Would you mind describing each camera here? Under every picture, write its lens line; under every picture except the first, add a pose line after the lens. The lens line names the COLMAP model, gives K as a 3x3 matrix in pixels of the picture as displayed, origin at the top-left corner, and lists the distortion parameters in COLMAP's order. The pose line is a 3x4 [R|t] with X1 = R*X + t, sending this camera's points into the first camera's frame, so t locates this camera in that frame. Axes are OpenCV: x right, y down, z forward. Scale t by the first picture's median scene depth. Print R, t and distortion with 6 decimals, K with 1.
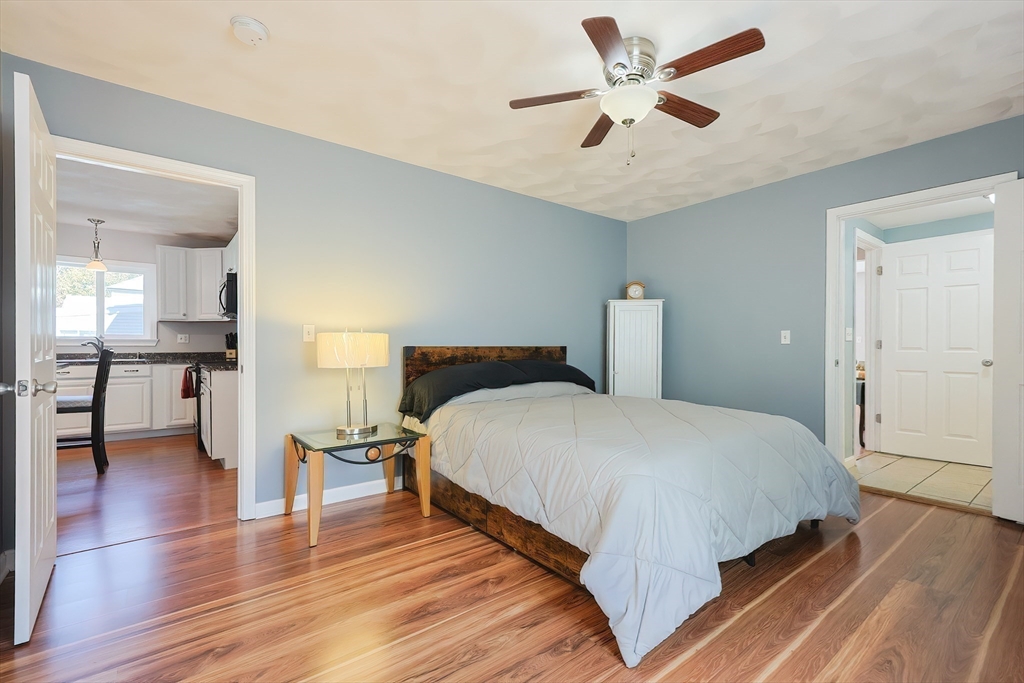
lens RADIAL K [[441.7, 0, 509.0], [0, 441.7, 342.9], [0, 0, 1]] dist [-0.000911, -0.000062]
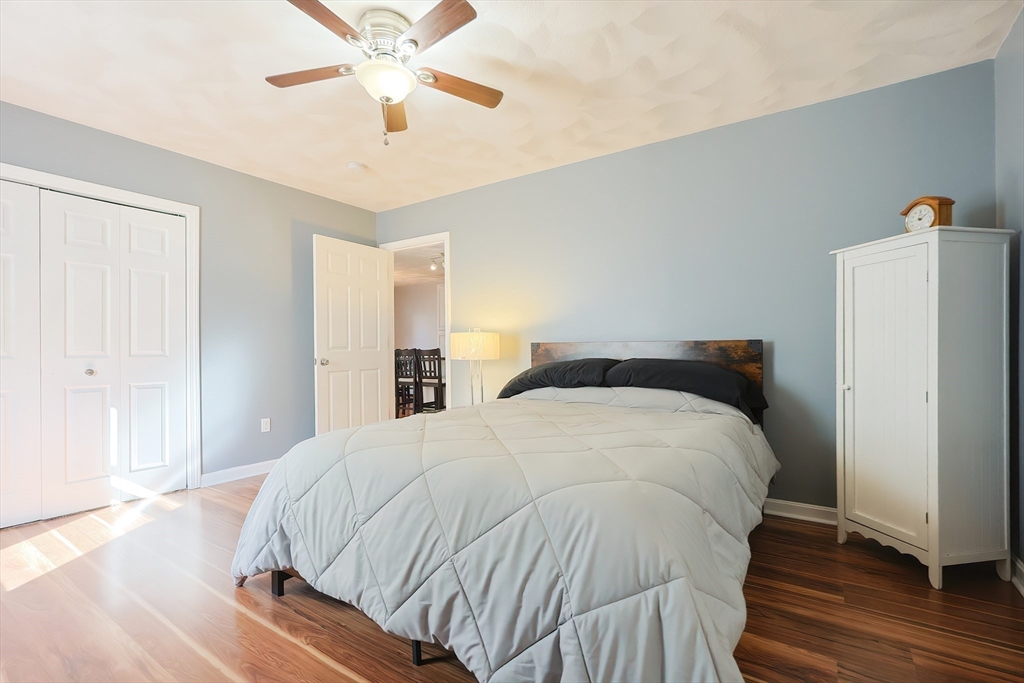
lens RADIAL K [[441.7, 0, 509.0], [0, 441.7, 342.9], [0, 0, 1]] dist [-0.000911, -0.000062]
pose [[0.356997, -0.005764, -0.934088, 0.446683], [0.021762, 0.999761, 0.002148, 0.002298], [0.933852, -0.021095, 0.357037, 0.319969]]
